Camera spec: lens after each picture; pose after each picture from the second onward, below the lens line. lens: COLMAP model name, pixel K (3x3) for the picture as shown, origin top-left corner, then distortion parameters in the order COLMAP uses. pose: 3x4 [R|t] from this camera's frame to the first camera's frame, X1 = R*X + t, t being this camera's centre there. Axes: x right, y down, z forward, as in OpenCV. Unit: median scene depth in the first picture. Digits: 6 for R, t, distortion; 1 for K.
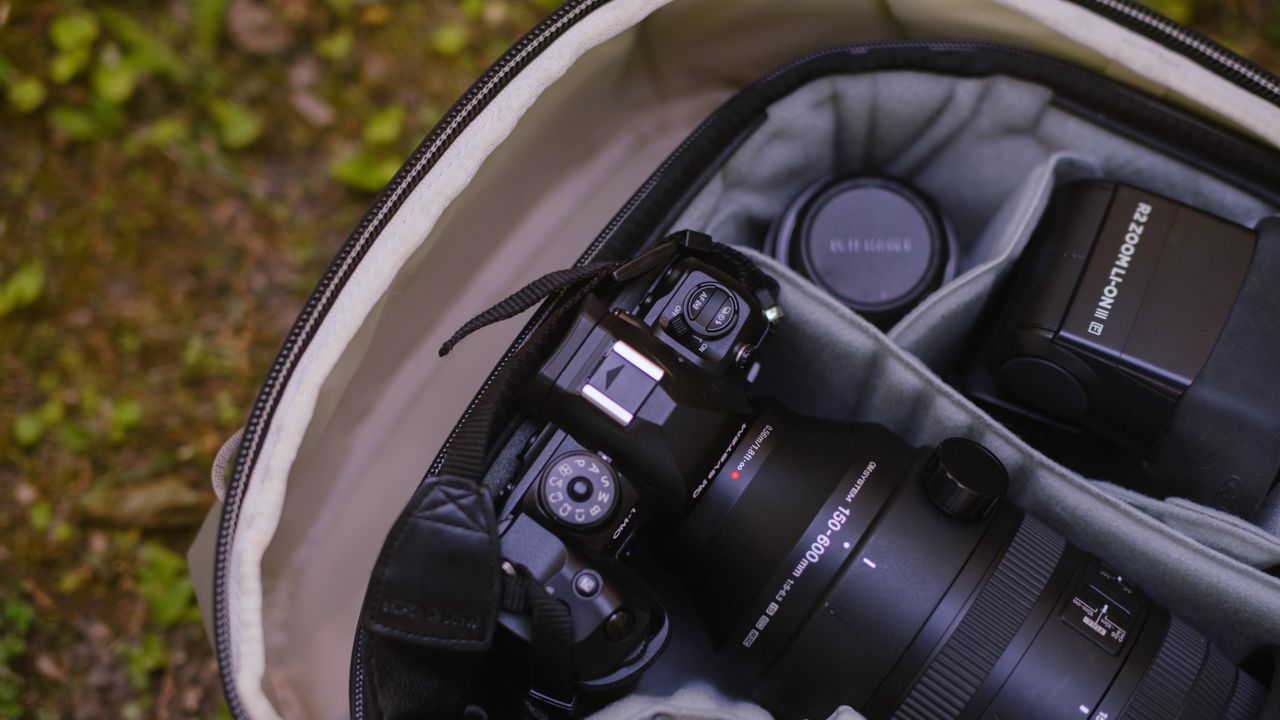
lens RADIAL K [[2654.7, 0, 665.7], [0, 2654.7, 435.9], [0, 0, 1]] dist [-0.032665, 0.000000]
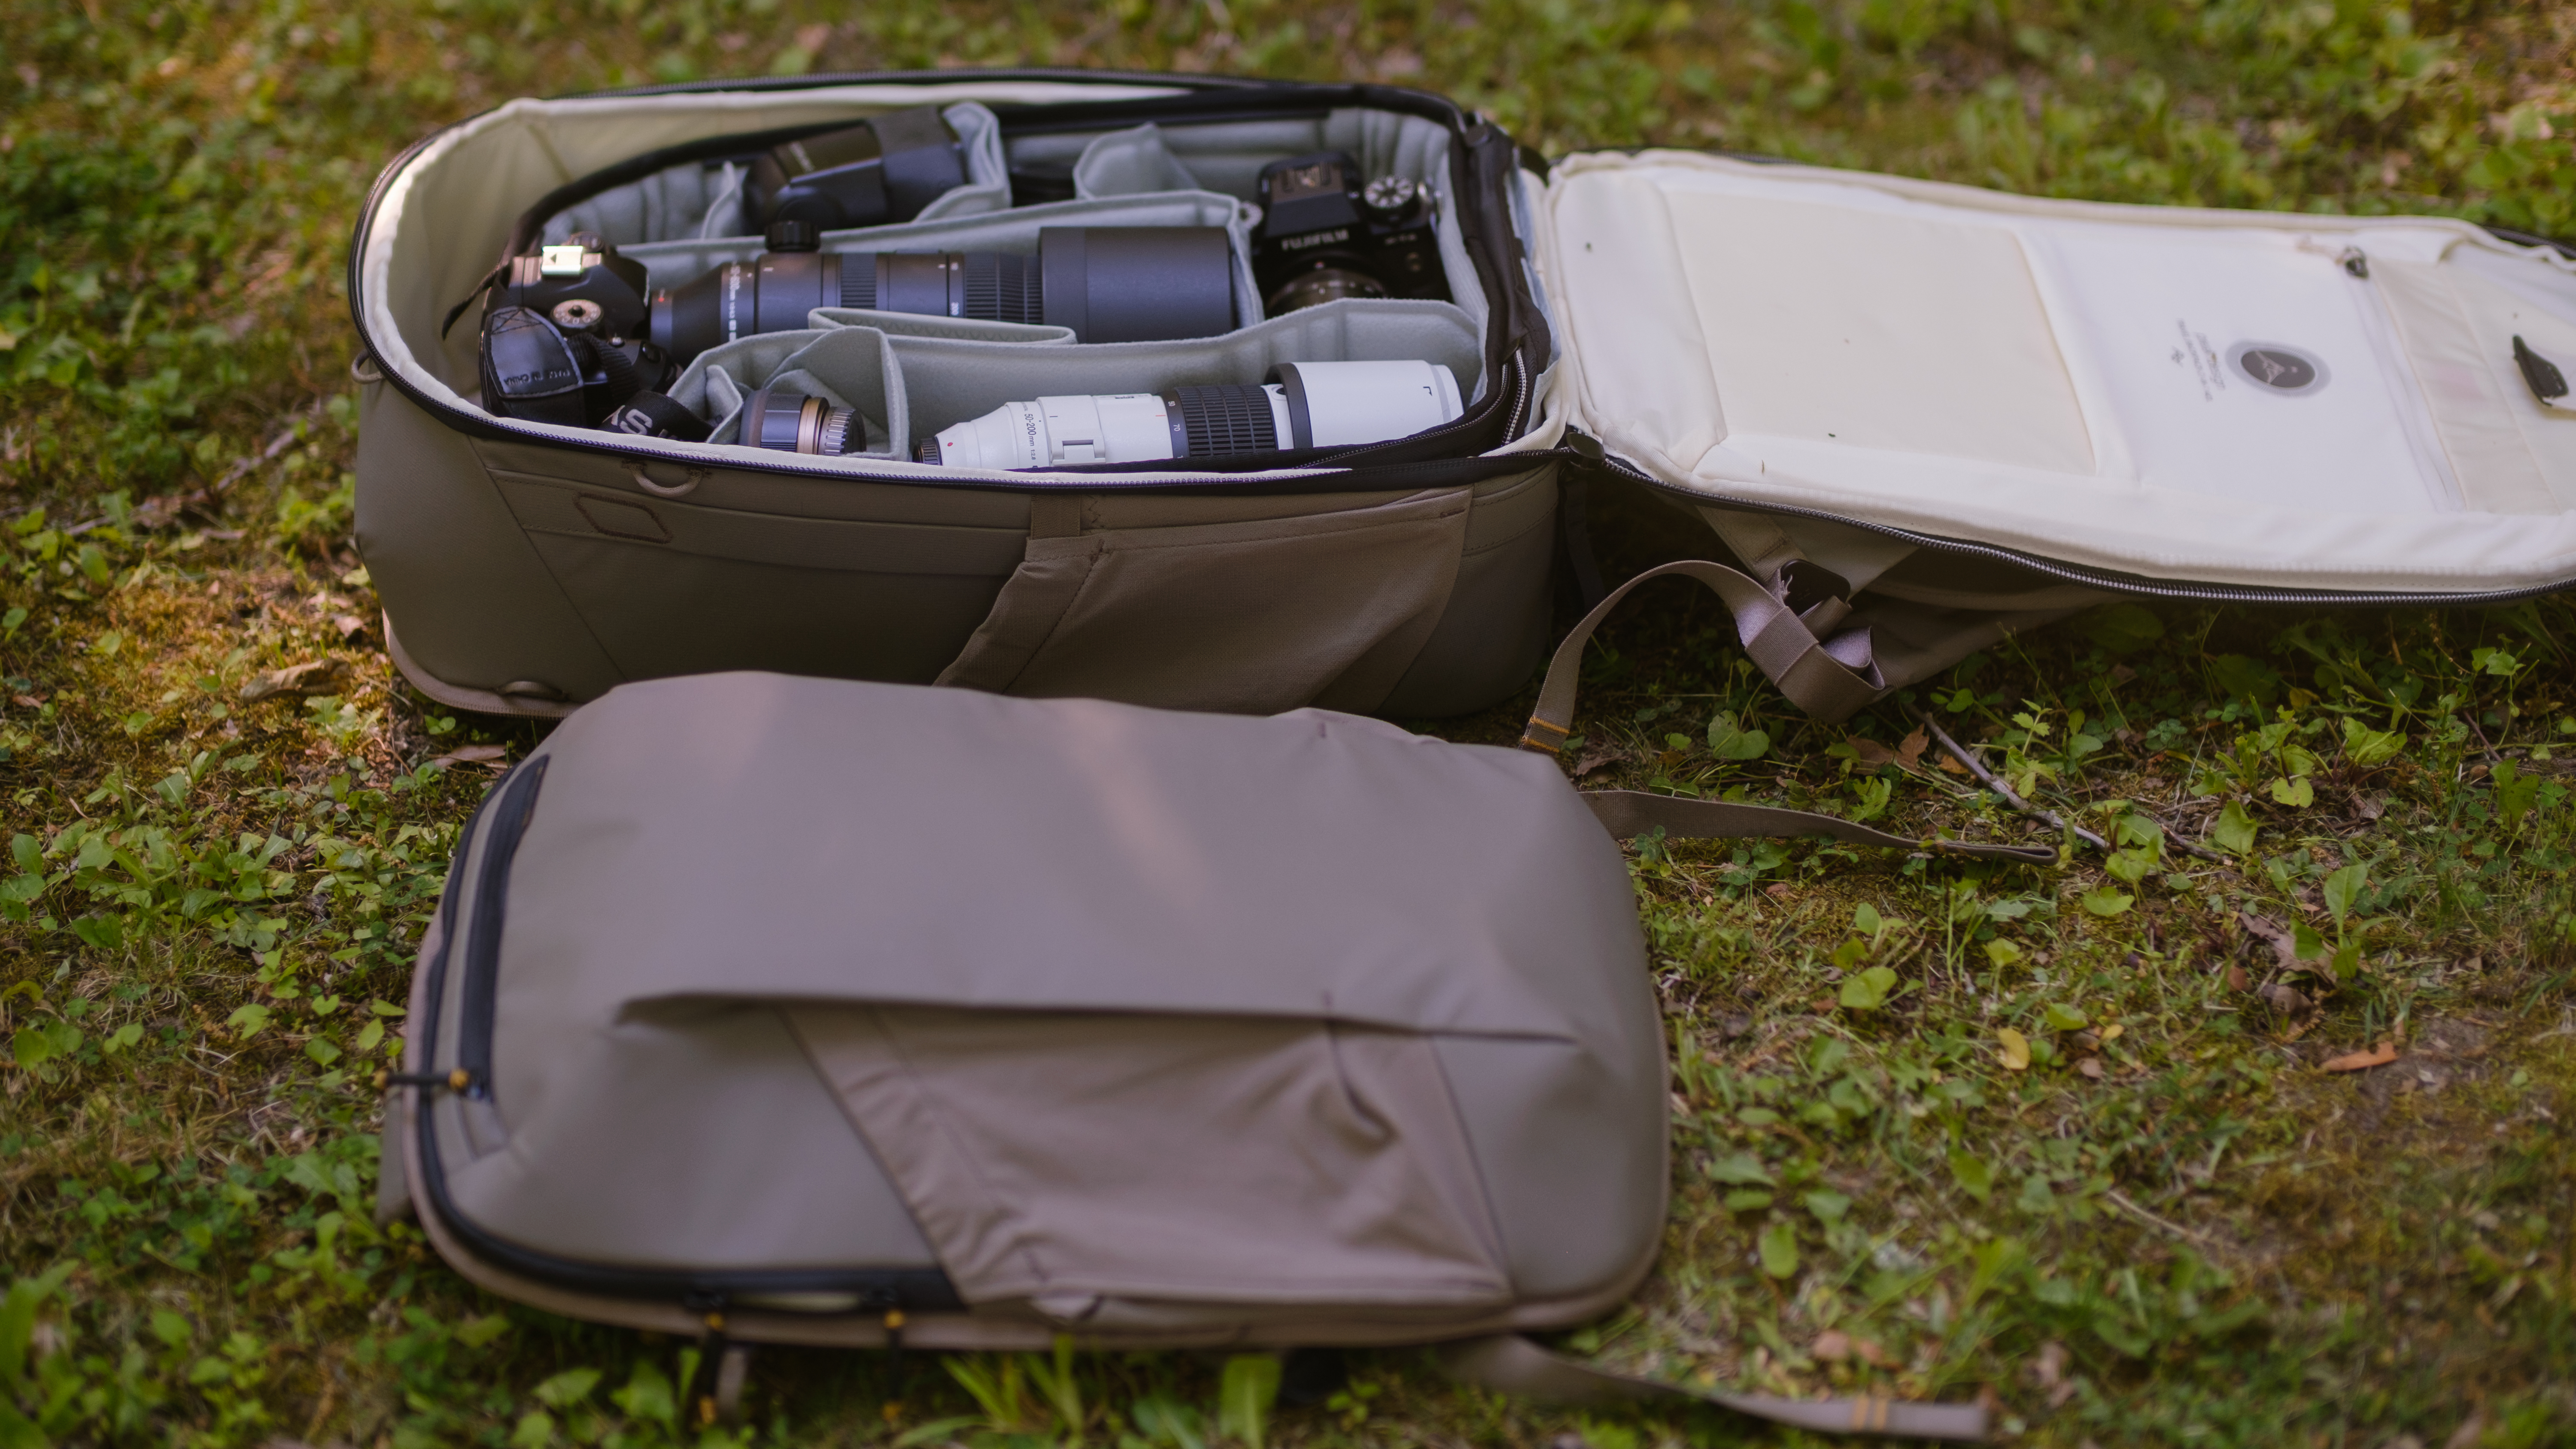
lens RADIAL K [[5342.7, 0, 1282.6], [0, 5342.7, 720.9], [0, 0, 1]] dist [-0.032665, 0.000000]
pose [[0.781999, -0.388262, 0.487577, -1.223870], [0.617147, 0.591816, -0.518540, 1.878059], [-0.087226, 0.706404, 0.702414, -0.929539]]
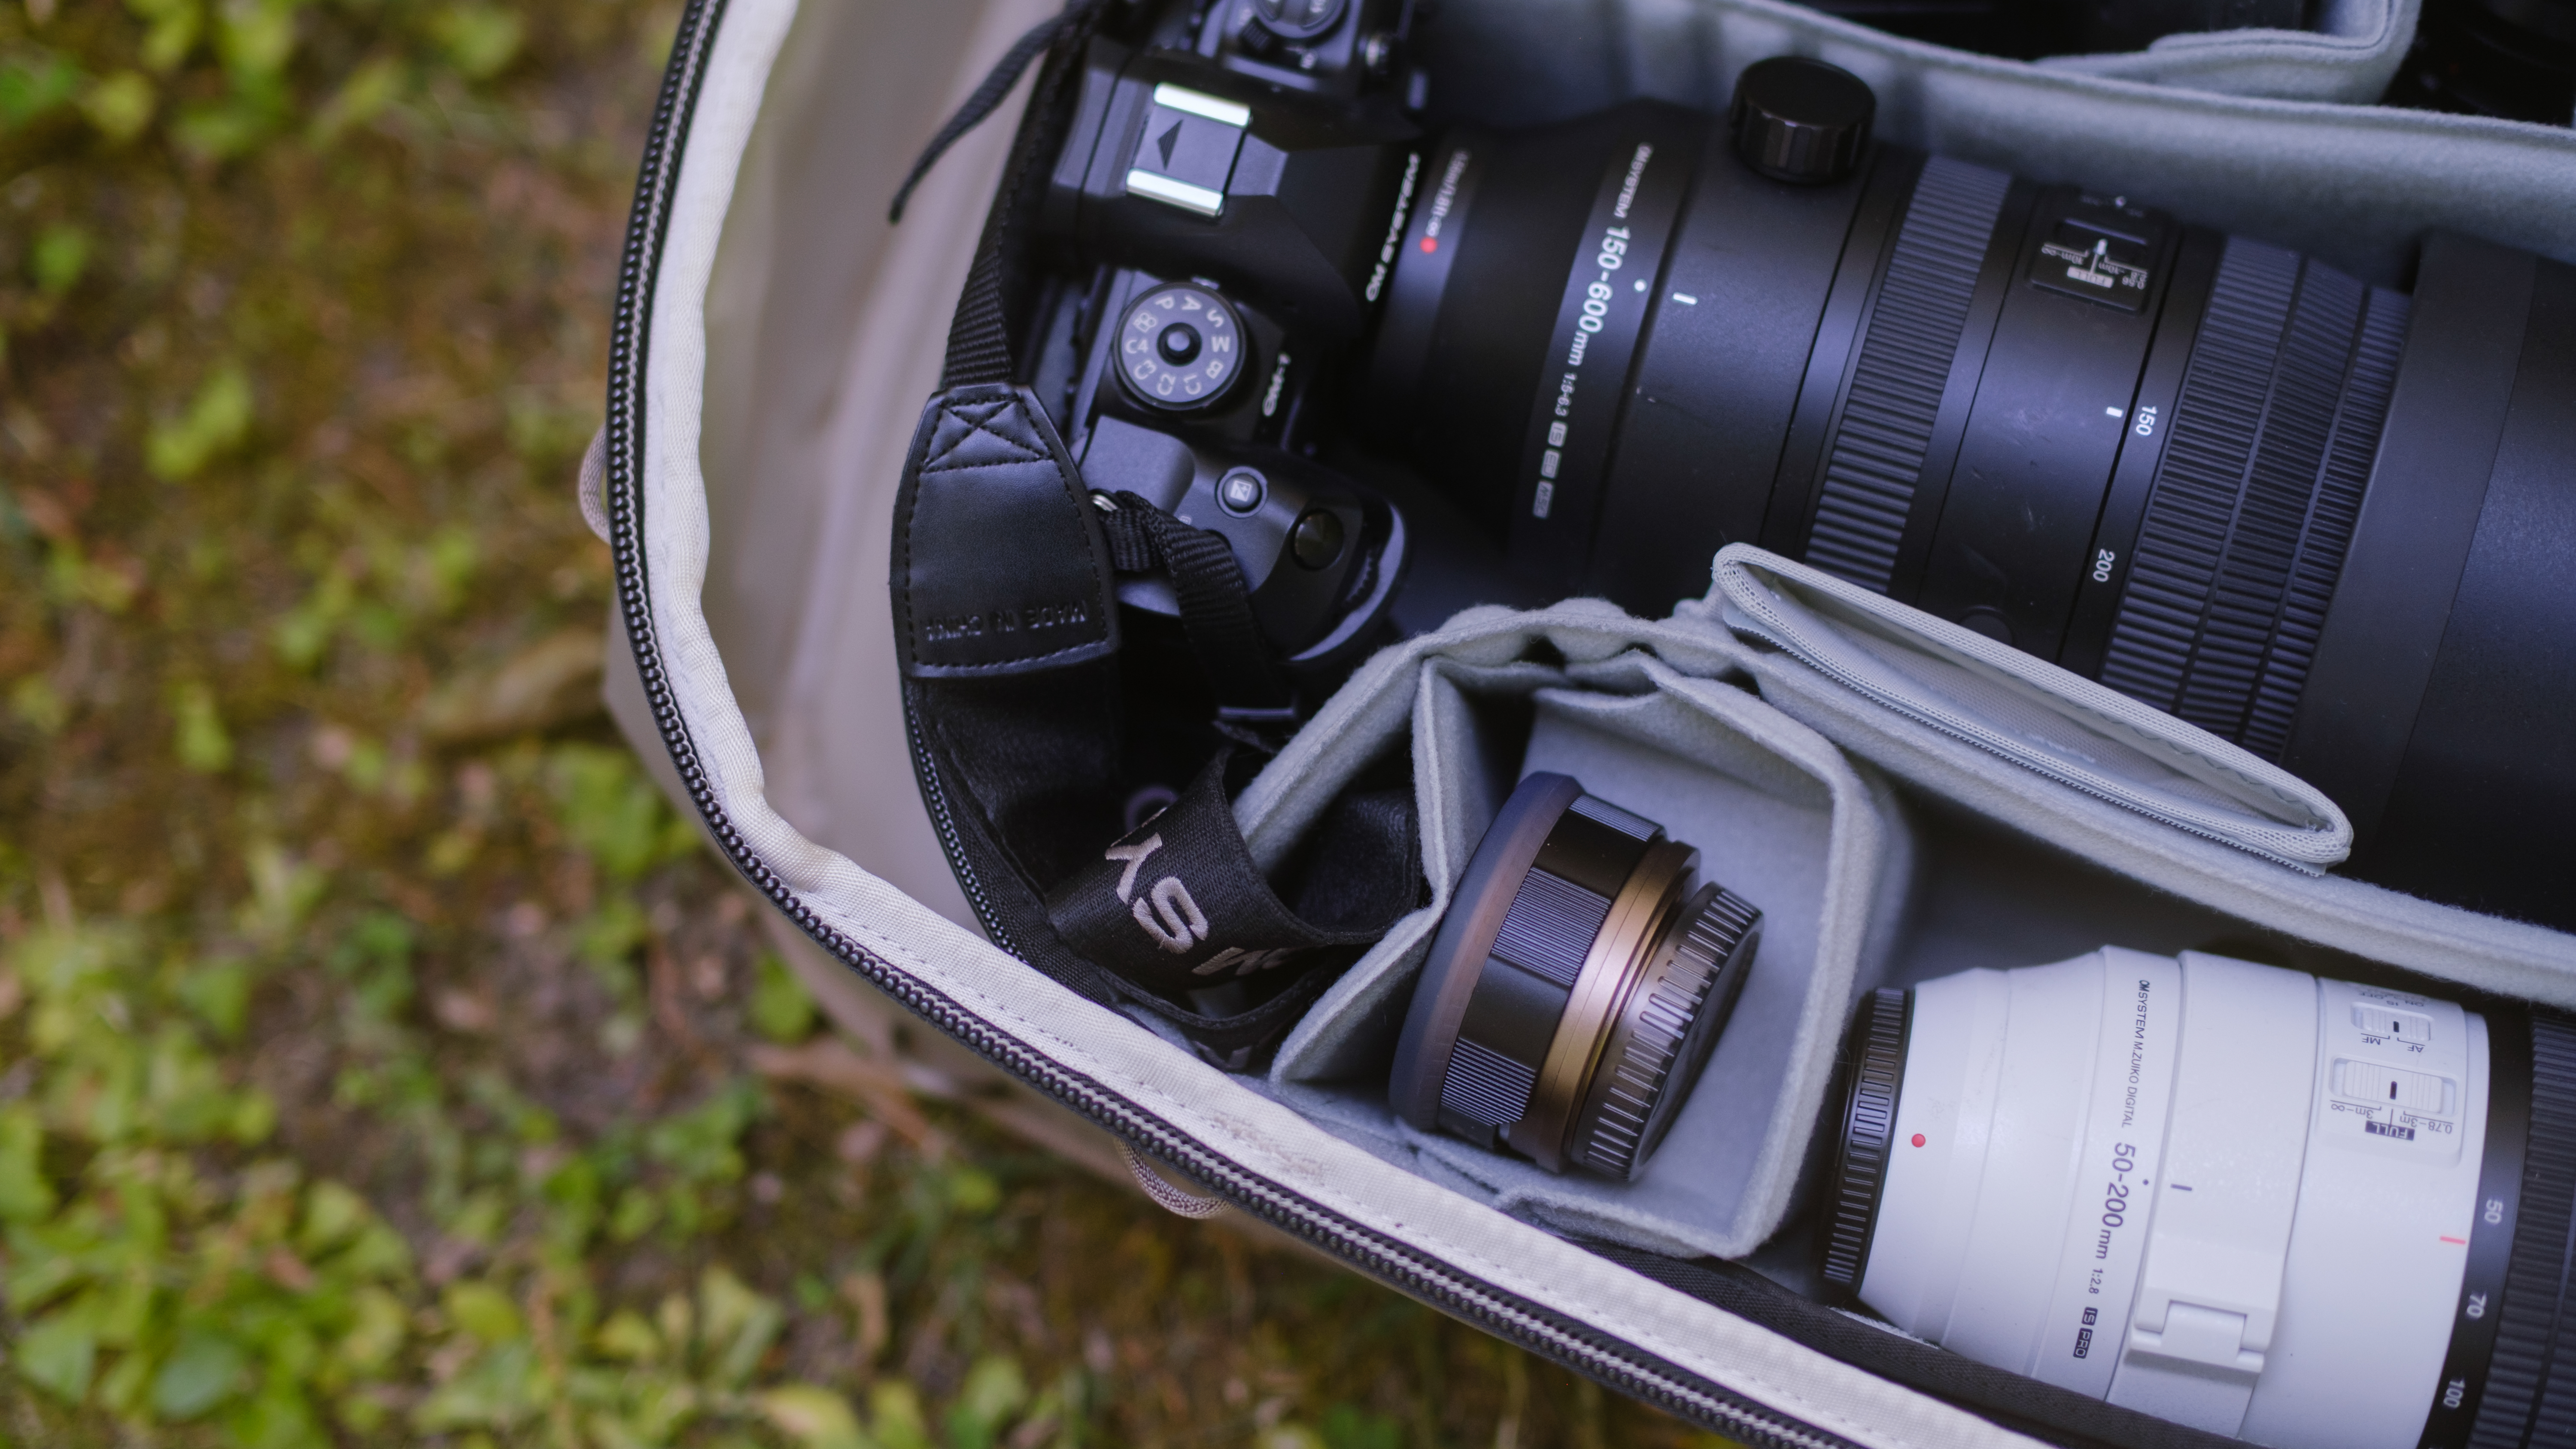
lens RADIAL K [[5342.7, 0, 1287.6], [0, 5342.7, 724.1], [0, 0, 1]] dist [-0.032665, 0.000000]
pose [[0.943539, -0.324489, -0.066648, 0.040874], [0.322725, 0.945807, -0.036020, 0.146181], [0.074724, 0.012478, 0.997126, -0.175901]]
